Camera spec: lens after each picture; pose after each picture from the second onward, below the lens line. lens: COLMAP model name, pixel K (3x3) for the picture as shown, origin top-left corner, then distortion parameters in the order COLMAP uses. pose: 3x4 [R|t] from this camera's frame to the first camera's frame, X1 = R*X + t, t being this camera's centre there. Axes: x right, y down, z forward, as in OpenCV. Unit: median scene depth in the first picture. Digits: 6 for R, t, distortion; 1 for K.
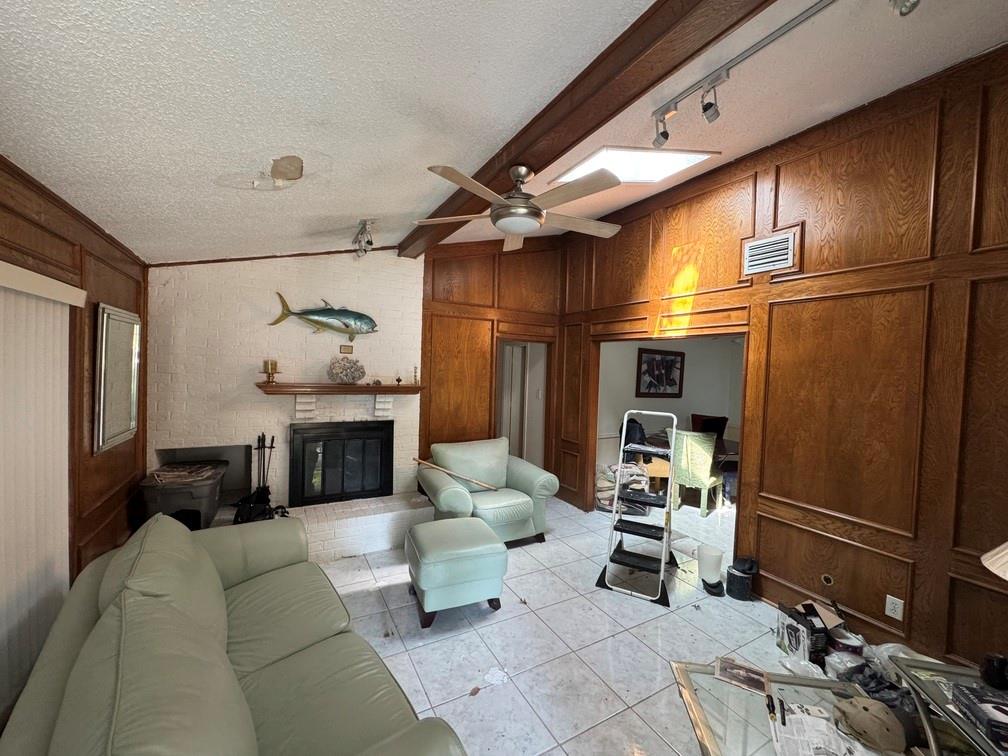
lens RADIAL K [[404.0, 0, 504.0], [0, 404.0, 378.0], [0, 0, 1]] dist [0.000428, 0.000146]
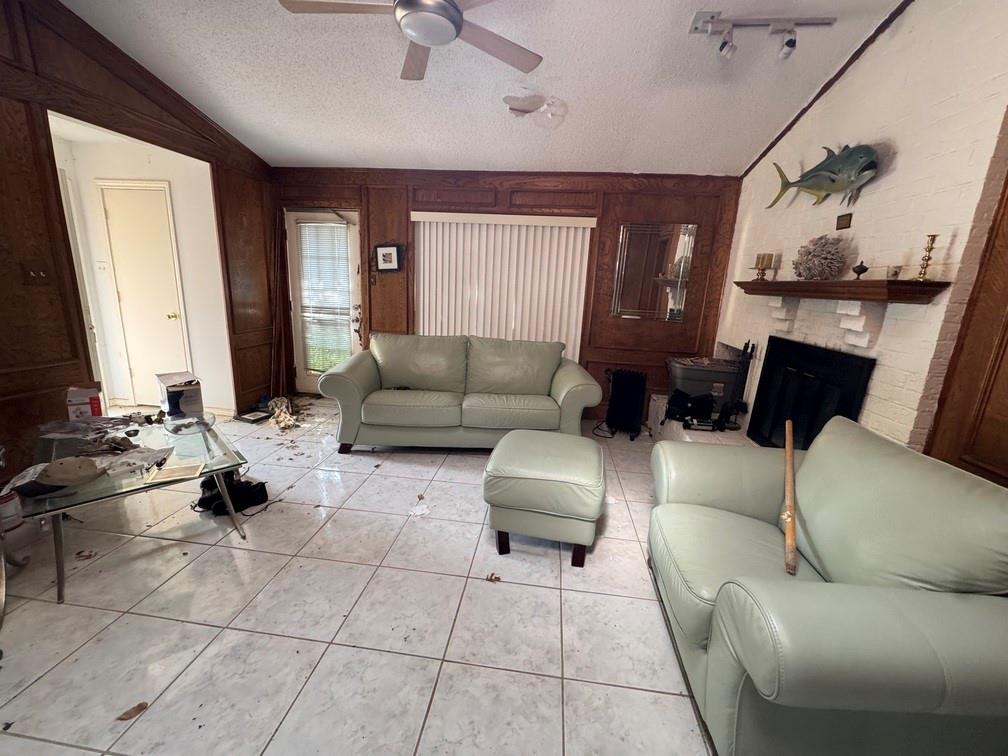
lens RADIAL K [[404.0, 0, 504.0], [0, 404.0, 378.0], [0, 0, 1]] dist [0.000428, 0.000146]
pose [[-0.591197, 0.124037, -0.796932, 0.396671], [-0.091777, 0.971339, 0.219266, 0.066976], [0.801288, 0.202769, -0.562869, 1.003937]]
